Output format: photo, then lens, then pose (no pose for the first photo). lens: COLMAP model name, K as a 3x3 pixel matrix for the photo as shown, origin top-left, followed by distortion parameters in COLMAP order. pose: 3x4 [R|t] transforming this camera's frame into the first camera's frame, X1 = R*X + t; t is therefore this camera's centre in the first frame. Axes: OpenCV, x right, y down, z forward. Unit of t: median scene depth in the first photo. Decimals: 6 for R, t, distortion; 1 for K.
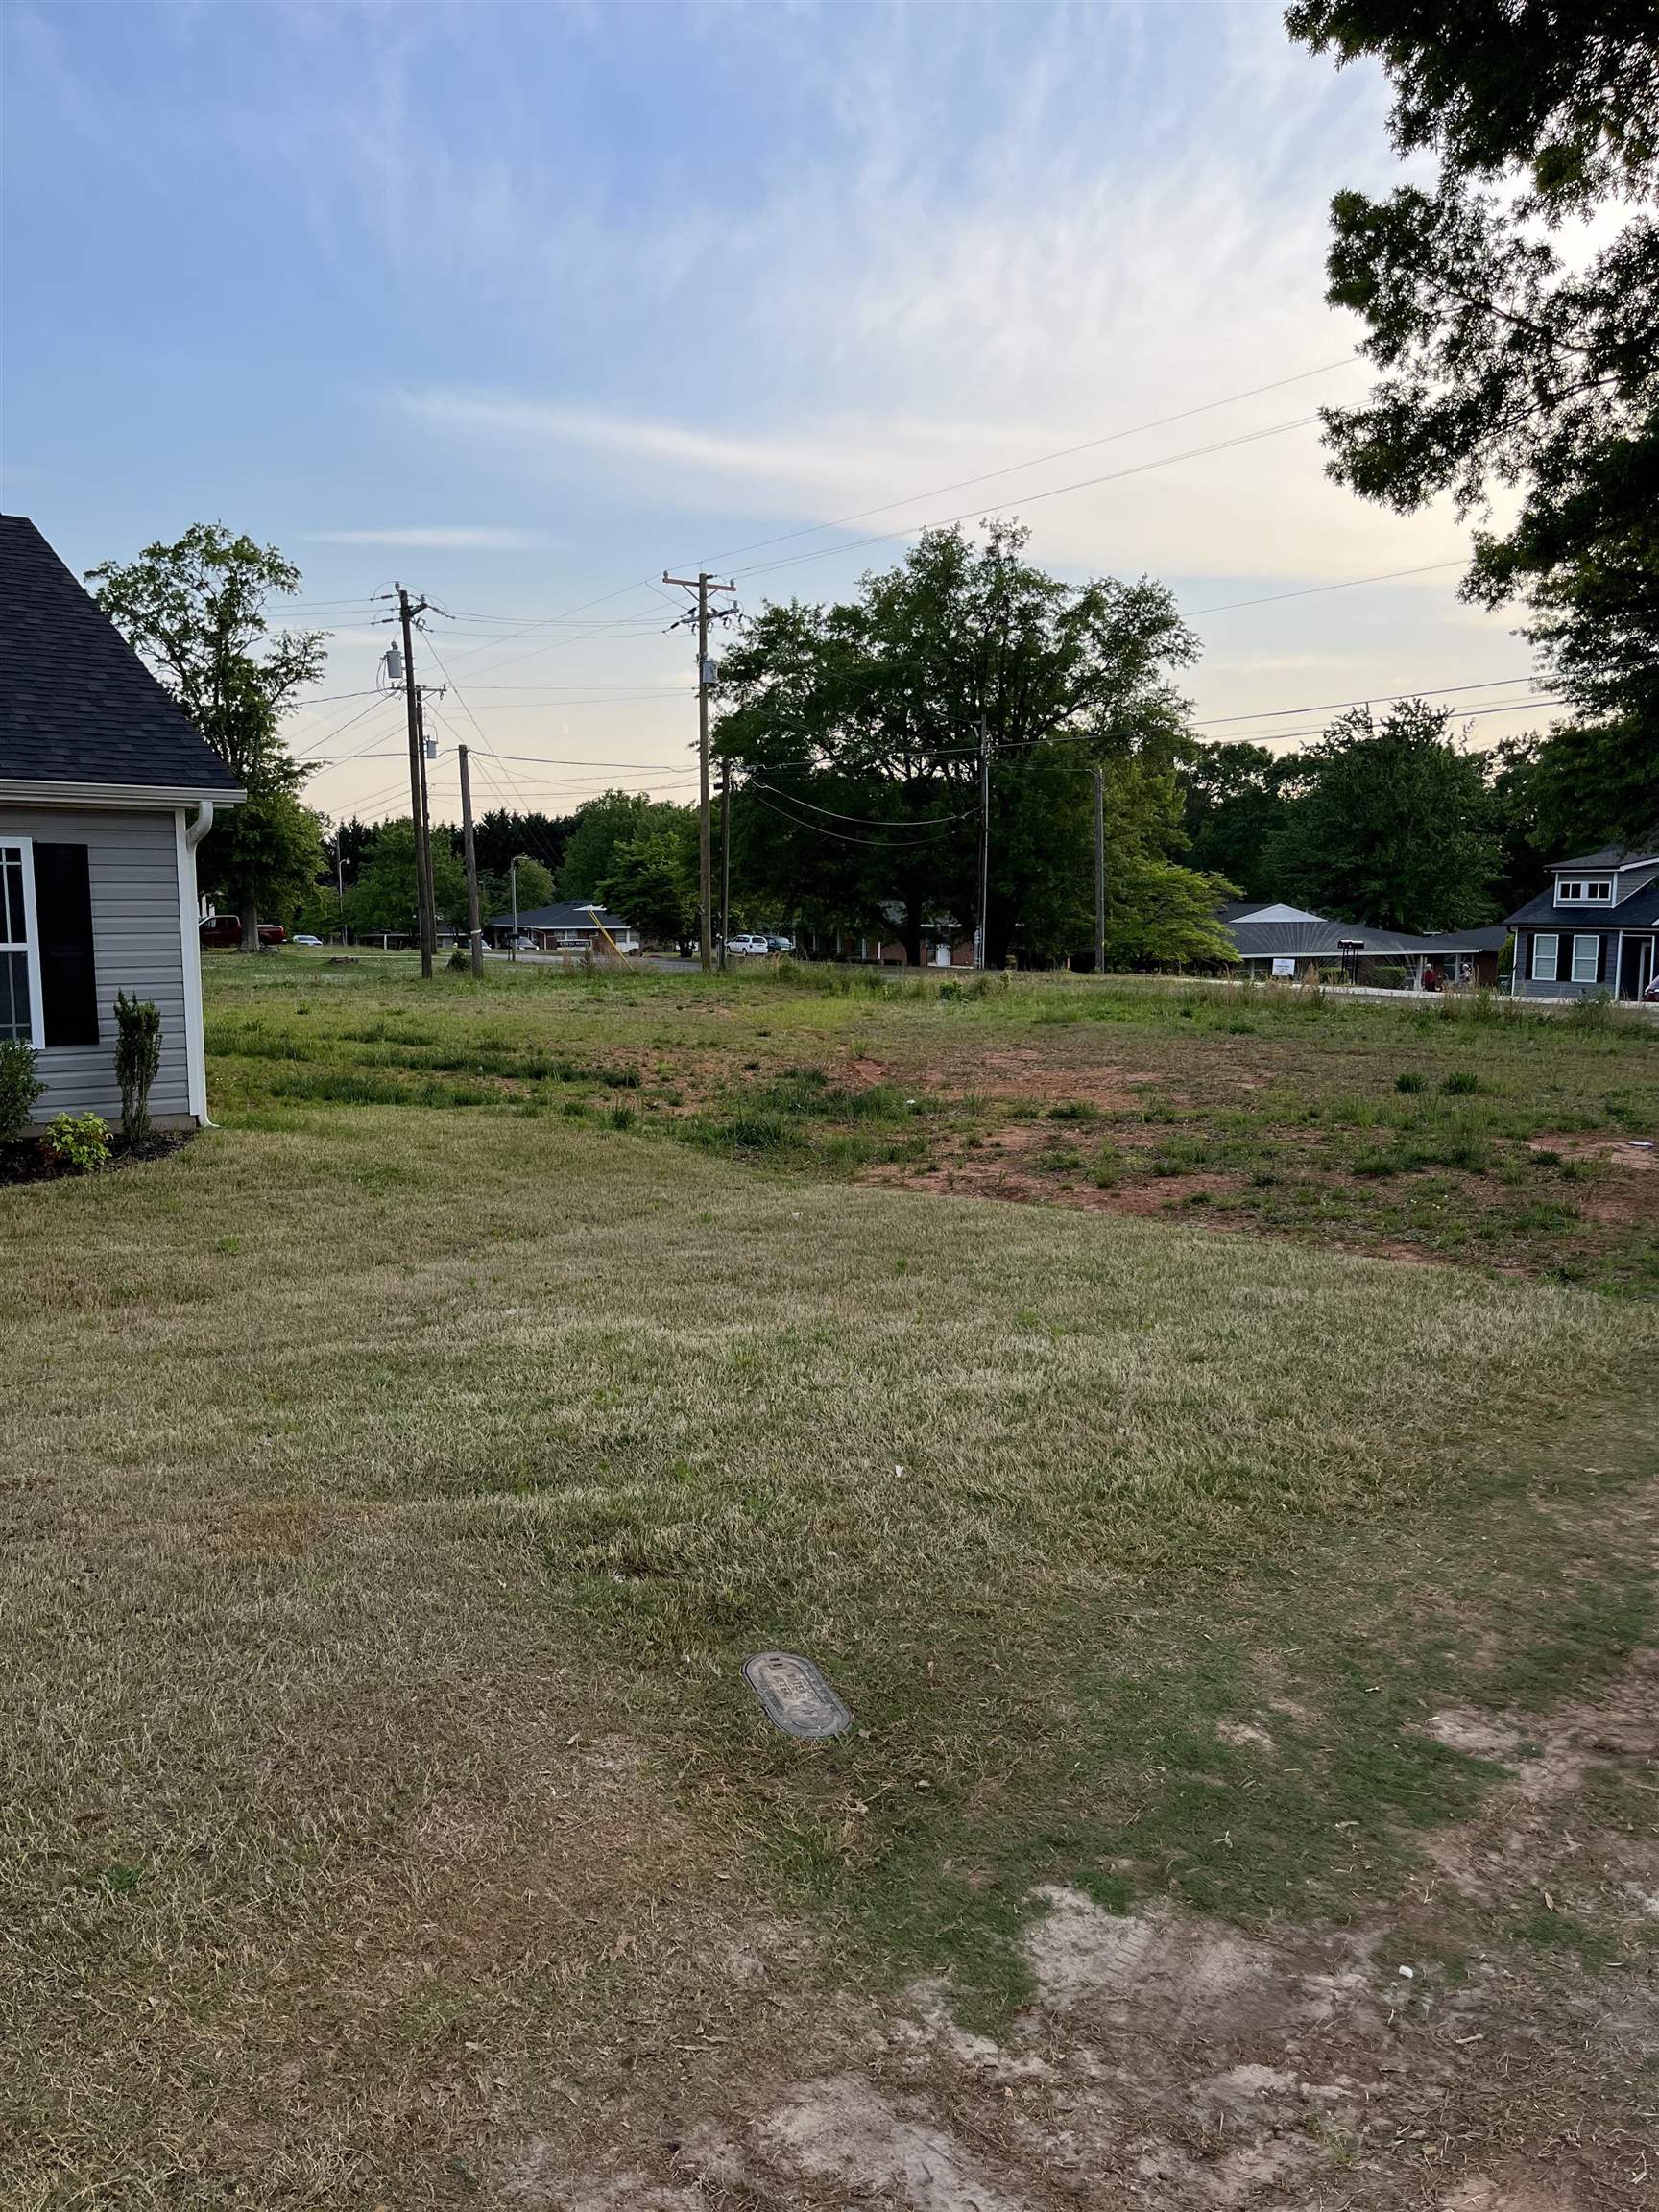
lens RADIAL K [[1667.8, 0, 837.0], [0, 1667.8, 1124.5], [0, 0, 1]] dist [0.057083, -0.061730]
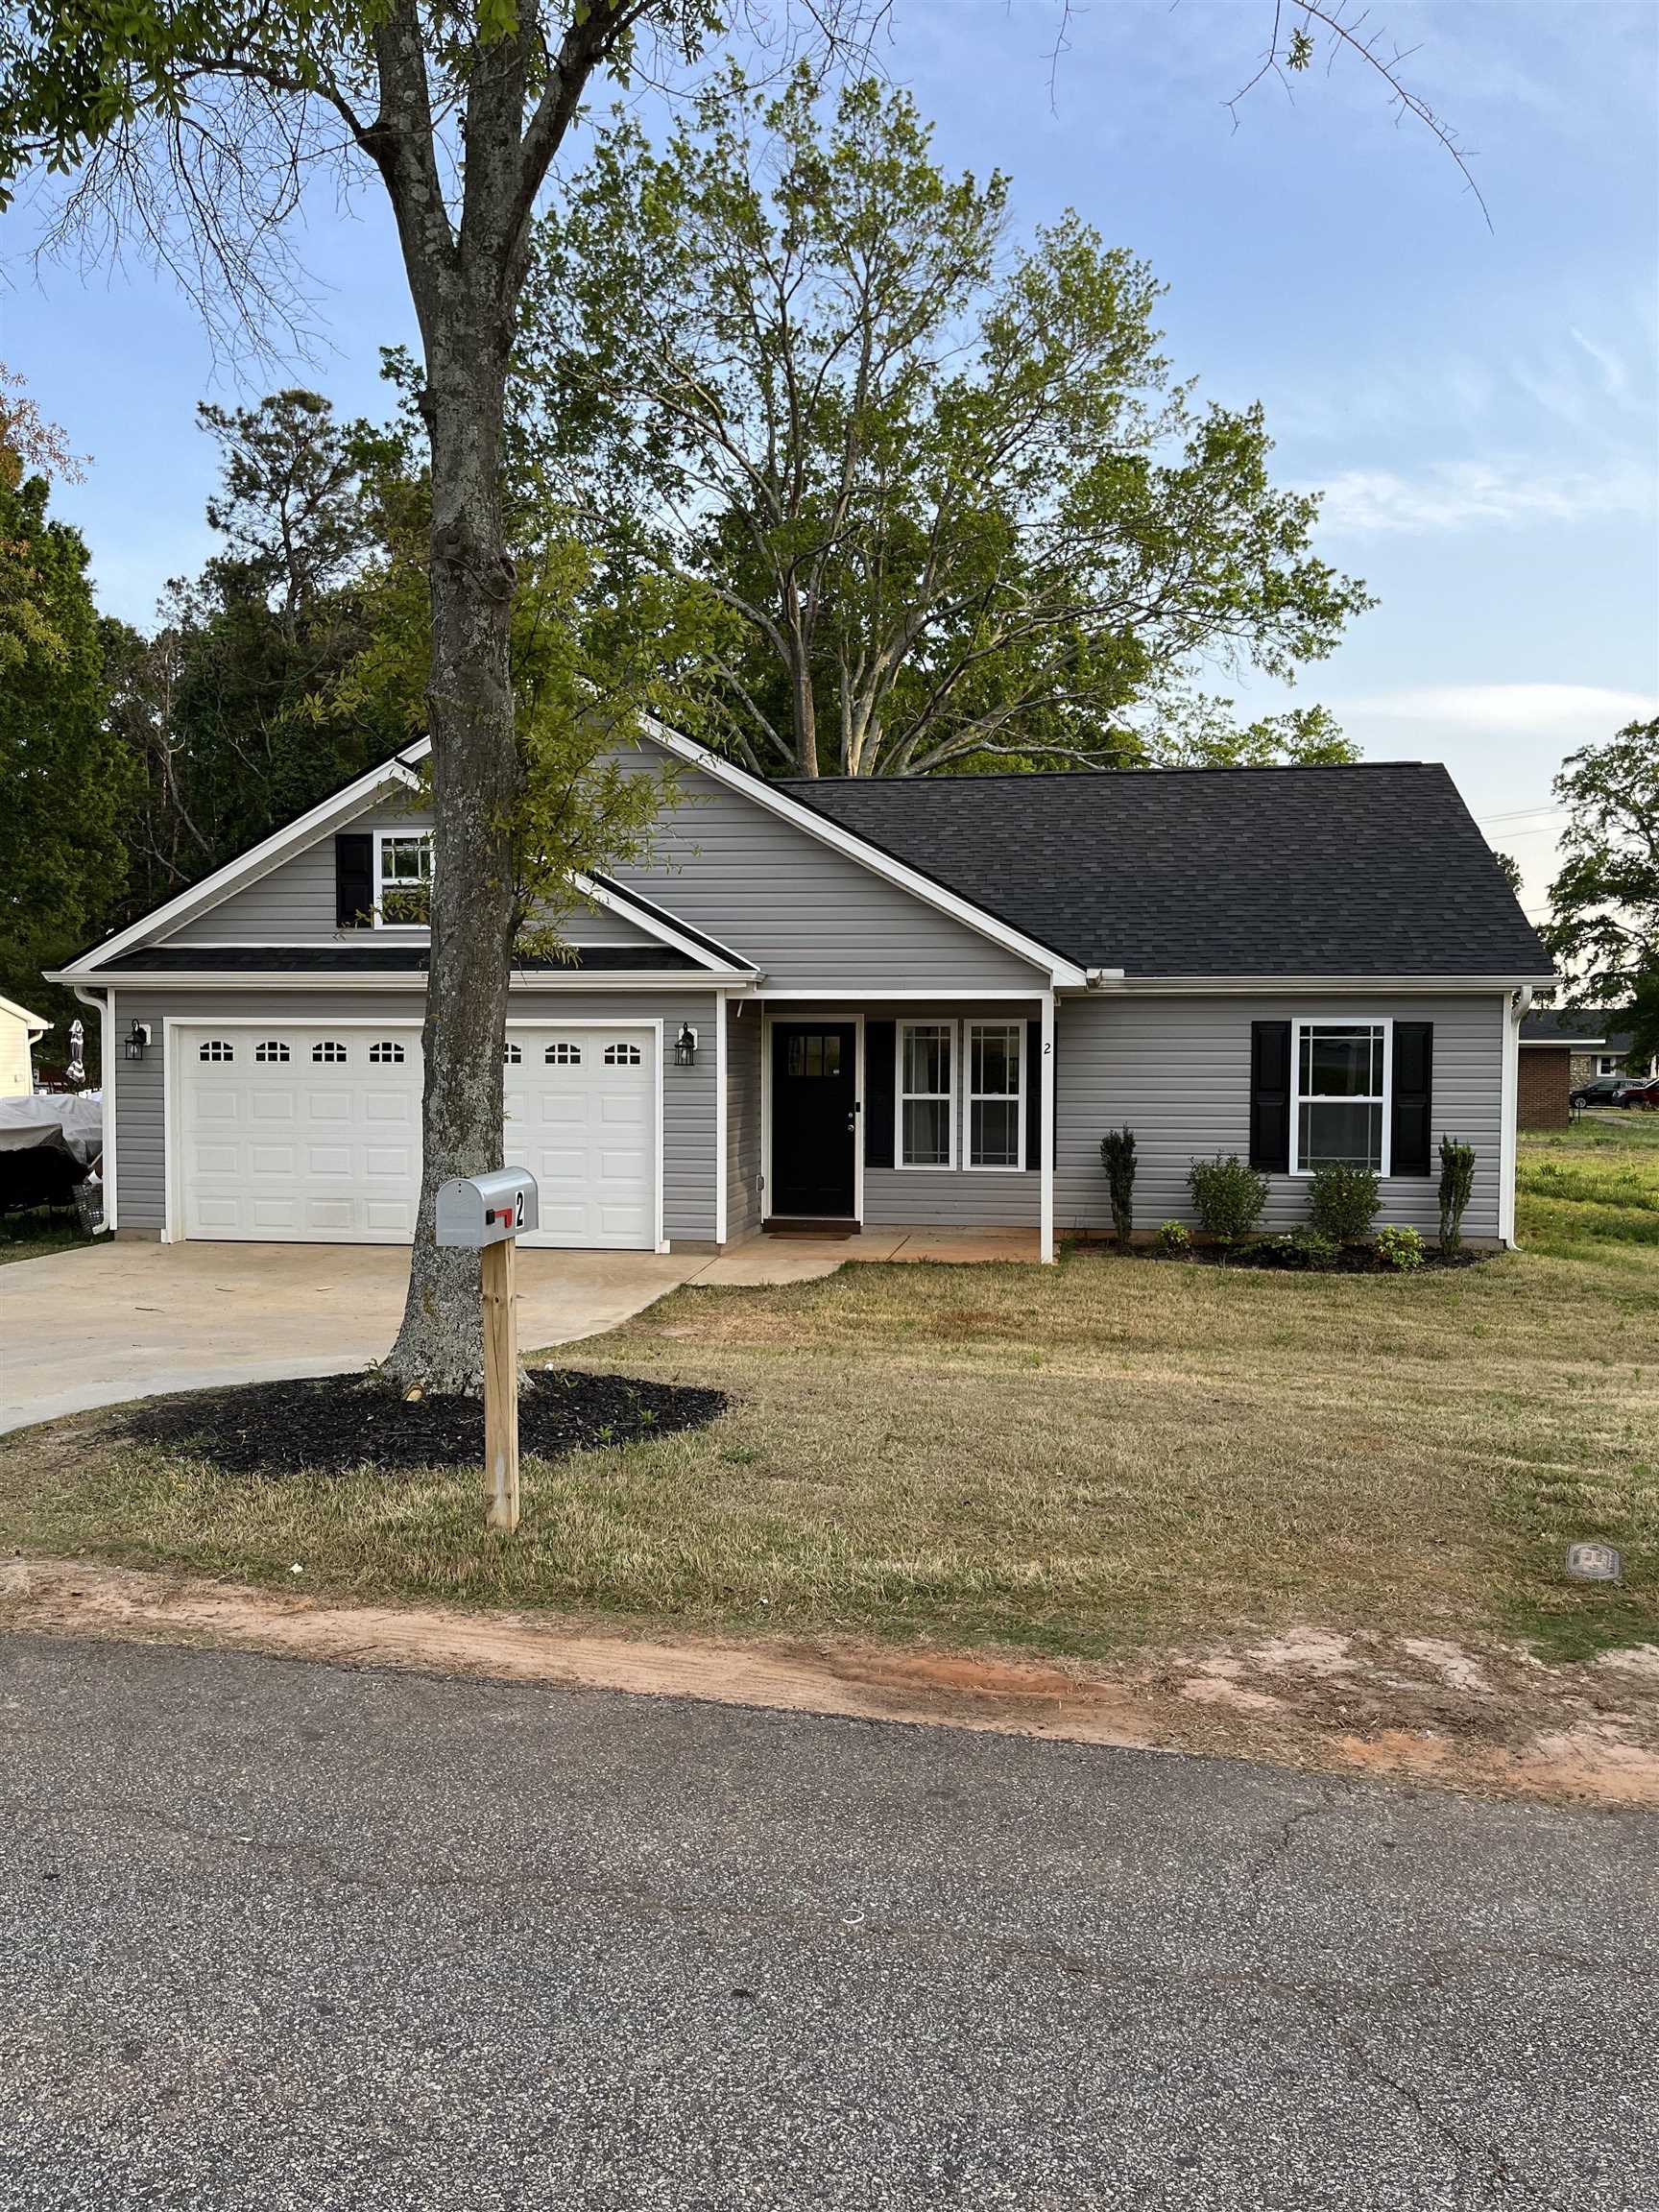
lens RADIAL K [[1667.8, 0, 837.0], [0, 1667.8, 1124.5], [0, 0, 1]] dist [0.057083, -0.061730]
pose [[0.677665, 0.033643, -0.734601, 0.212531], [-0.102444, 0.993531, -0.049002, 0.024264], [0.728200, 0.108462, 0.676728, -0.217599]]
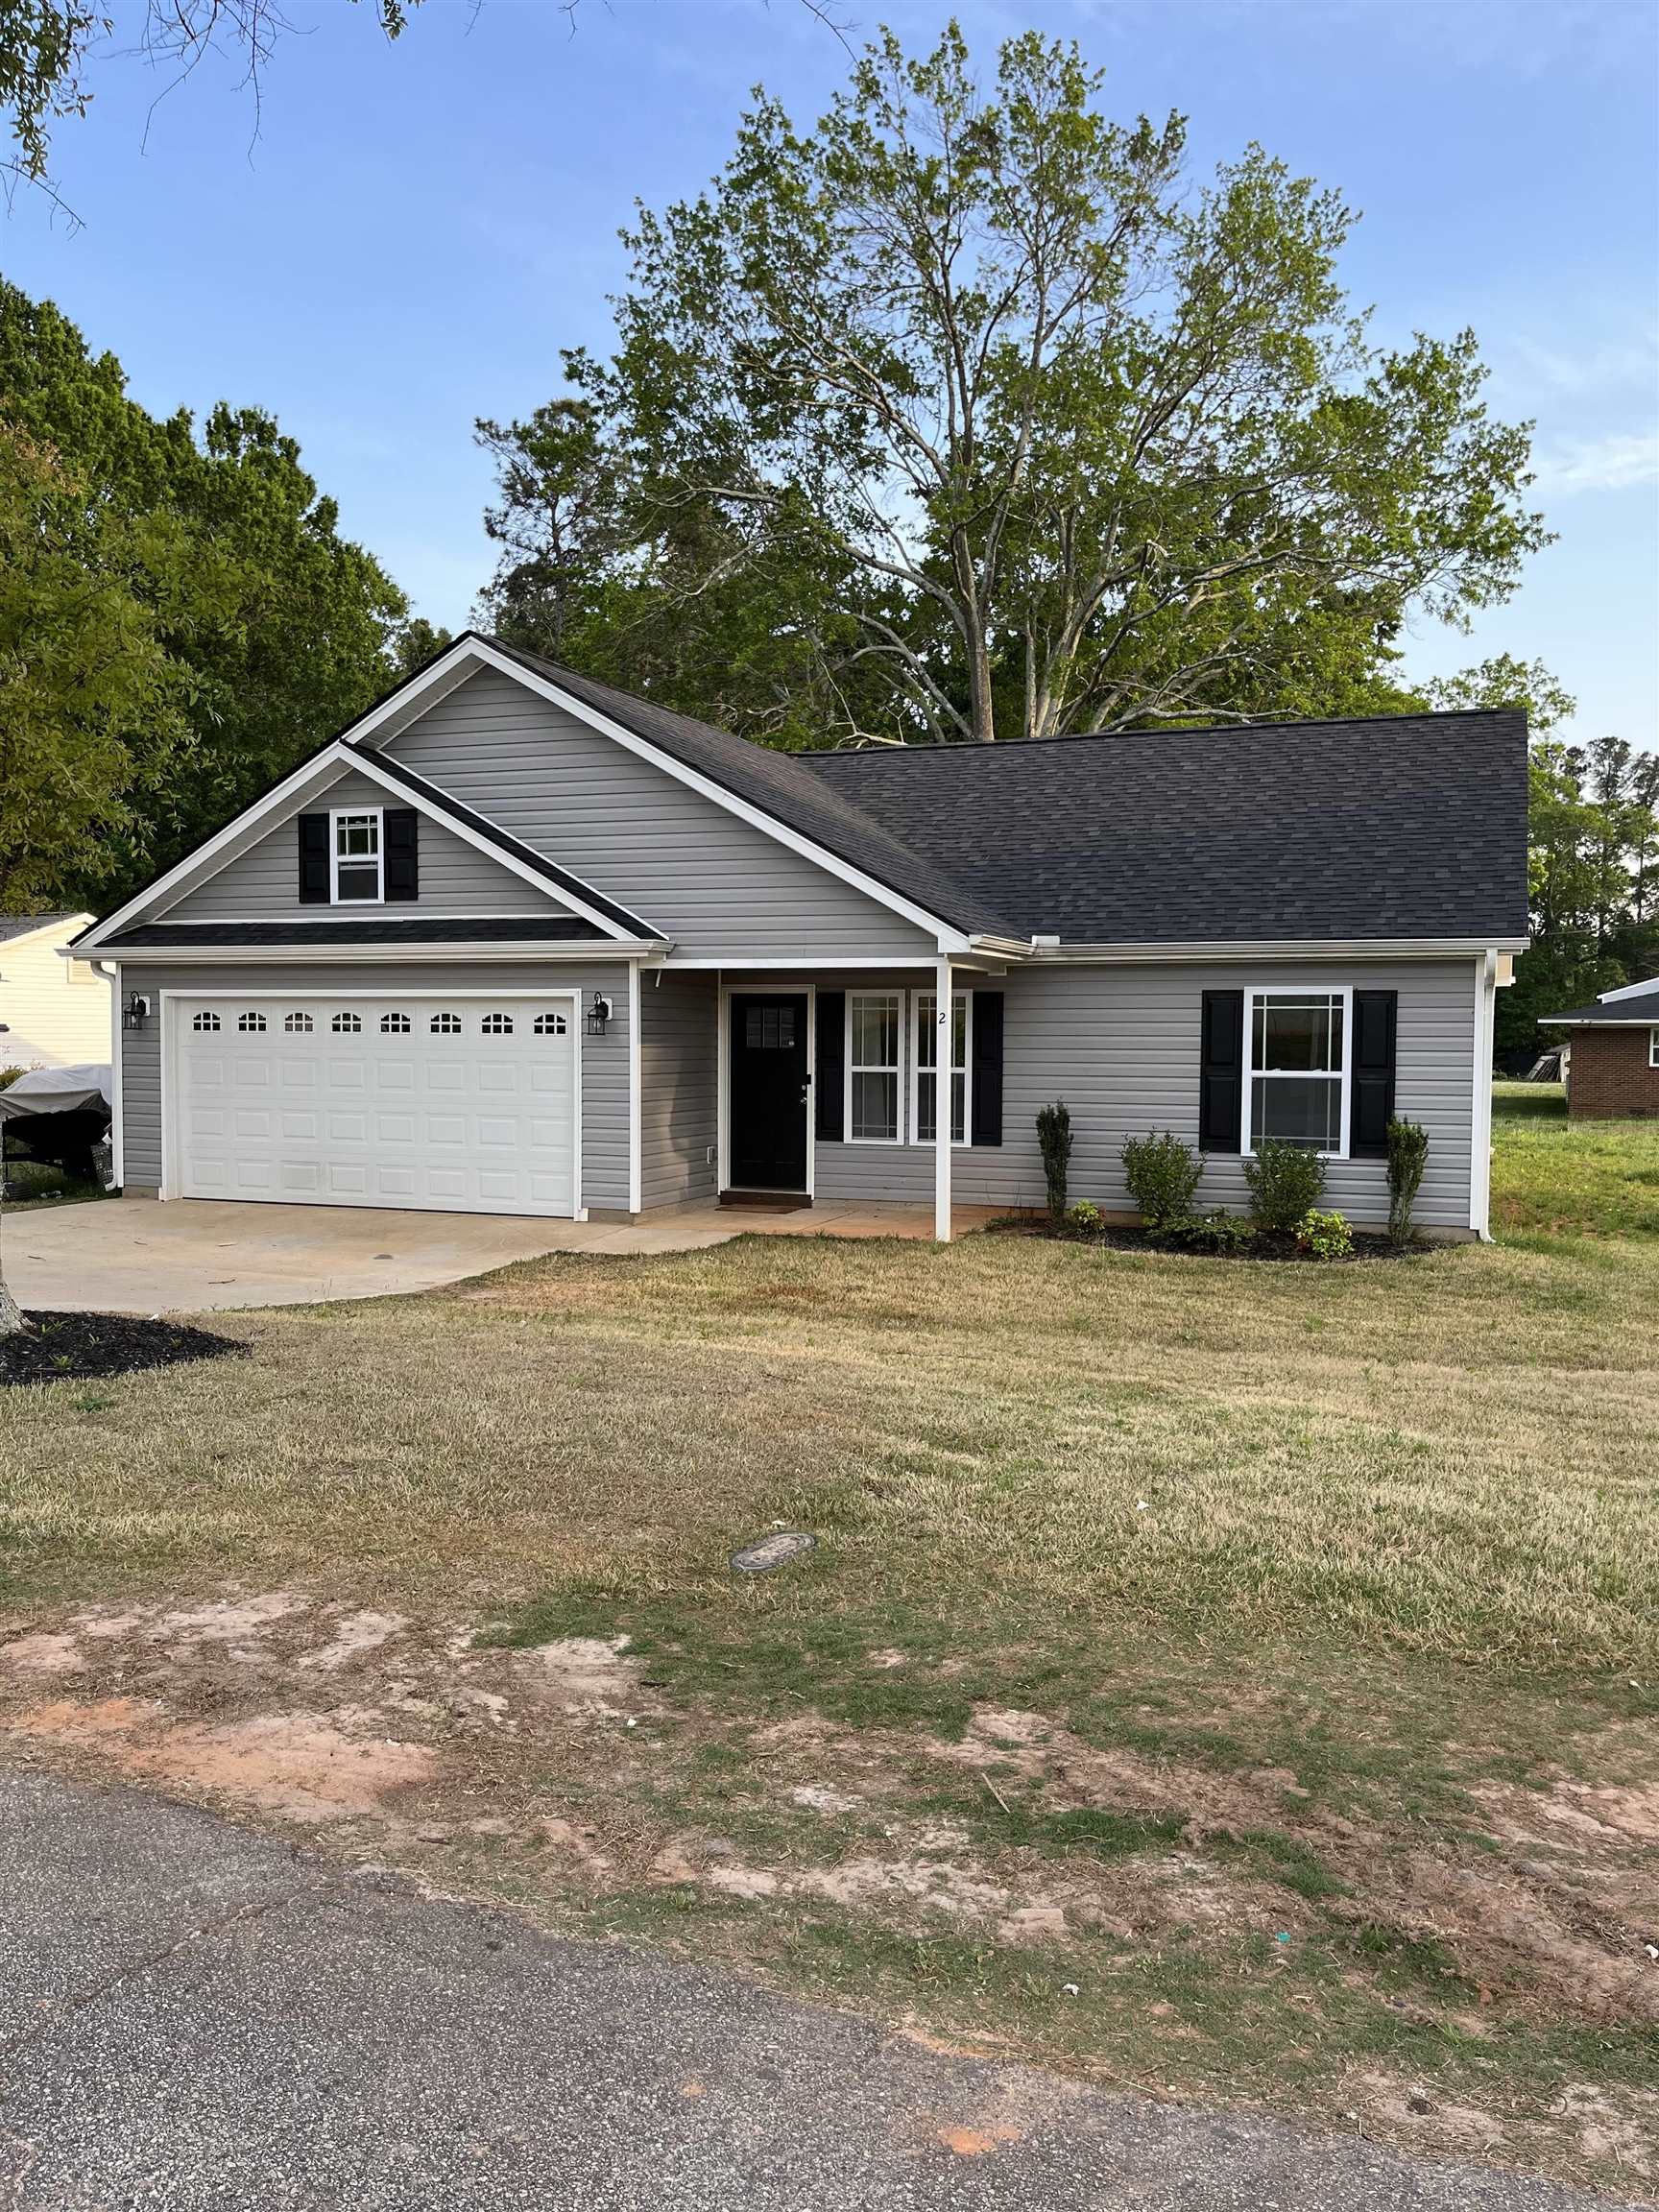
lens RADIAL K [[1671.2, 0, 837.2], [0, 1671.2, 1113.2], [0, 0, 1]] dist [0.056513, -0.064759]
pose [[0.508363, 0.042758, -0.860080, 0.408093], [-0.121824, 0.992293, -0.022675, -0.006354], [0.852482, 0.116306, 0.509654, 0.078734]]
